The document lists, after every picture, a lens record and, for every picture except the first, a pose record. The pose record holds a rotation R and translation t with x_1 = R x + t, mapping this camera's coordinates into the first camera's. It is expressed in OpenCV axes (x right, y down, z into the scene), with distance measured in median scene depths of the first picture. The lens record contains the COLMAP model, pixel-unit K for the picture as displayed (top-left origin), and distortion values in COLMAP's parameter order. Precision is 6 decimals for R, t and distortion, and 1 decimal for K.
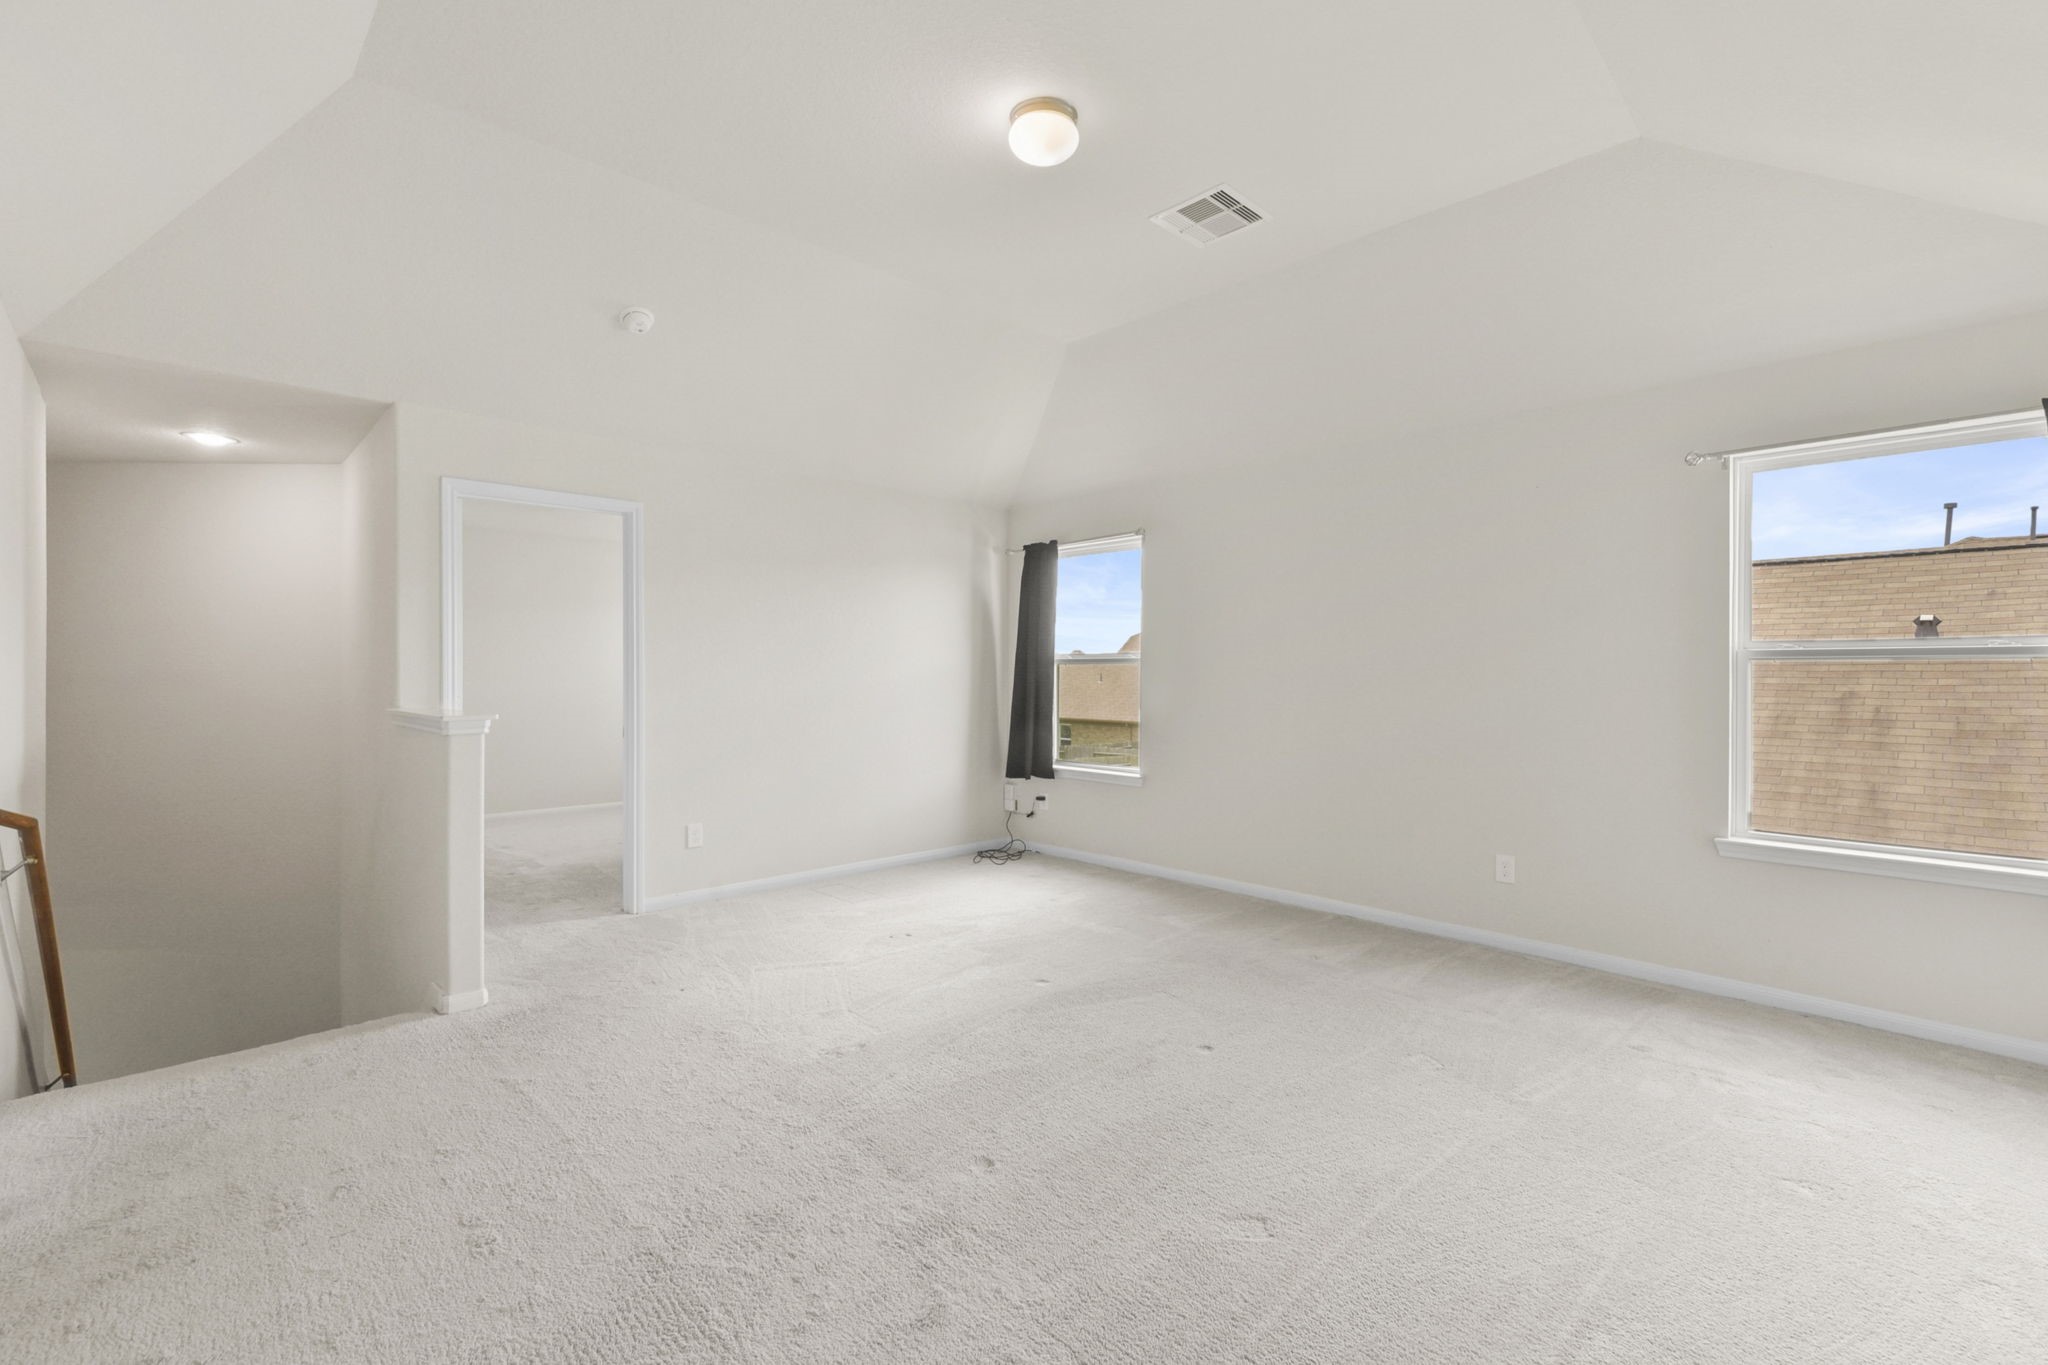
lens RADIAL K [[926.6, 0, 1038.8], [0, 926.6, 673.2], [0, 0, 1]] dist [0.009611, -0.000938]
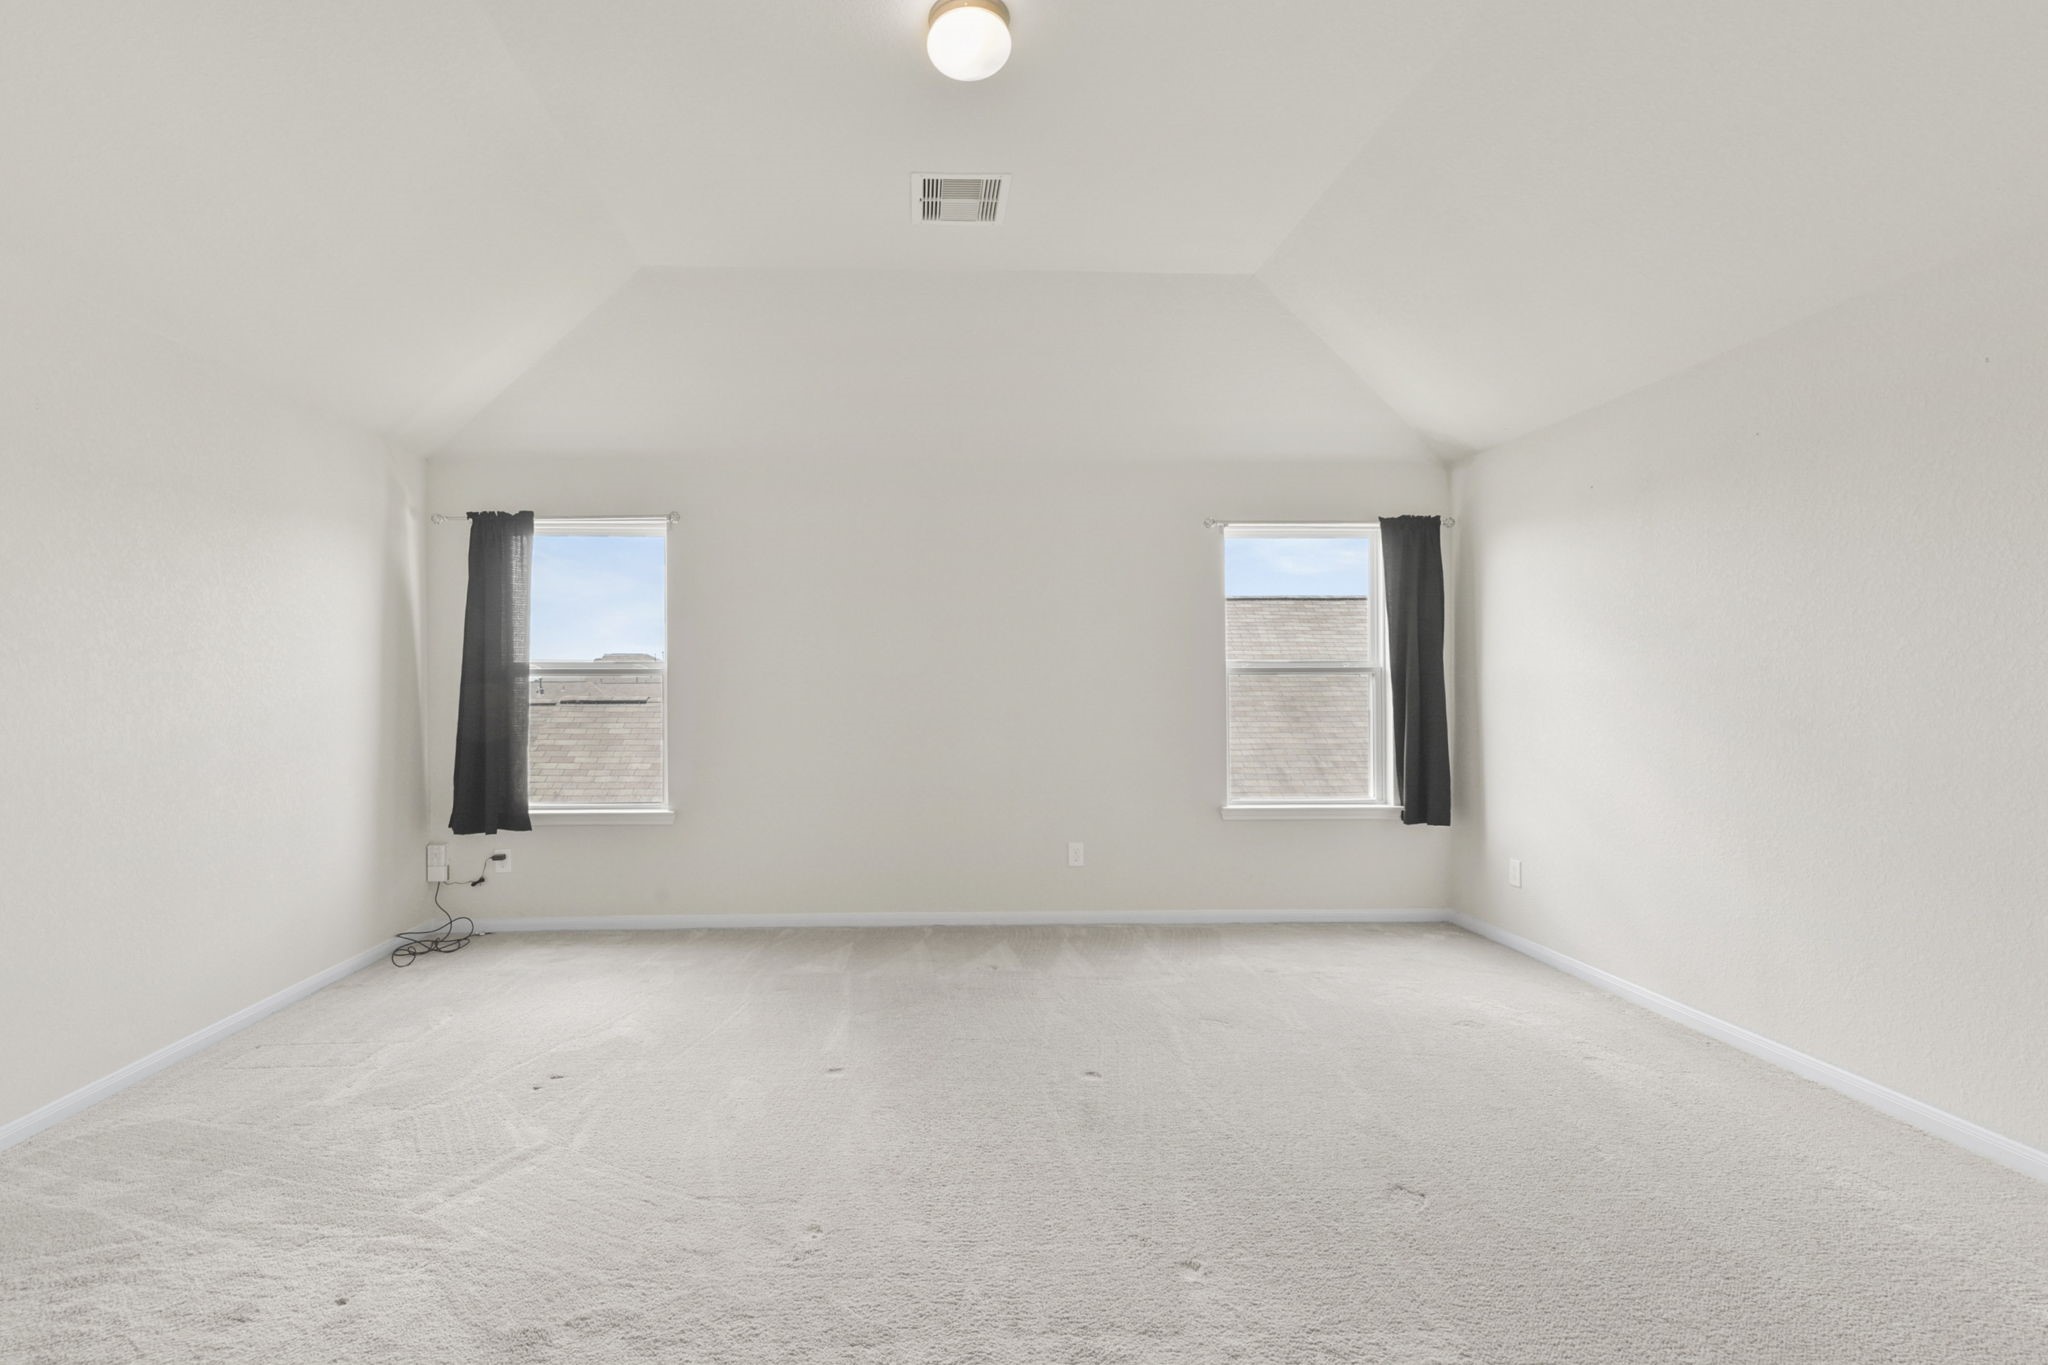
lens RADIAL K [[926.6, 0, 1028.8], [0, 926.6, 684.1], [0, 0, 1]] dist [0.009611, -0.000938]
pose [[0.659496, -0.002524, 0.751704, -0.299354], [0.004210, 0.999991, -0.000336, -0.001143], [-0.751697, 0.003386, 0.659500, 0.209493]]
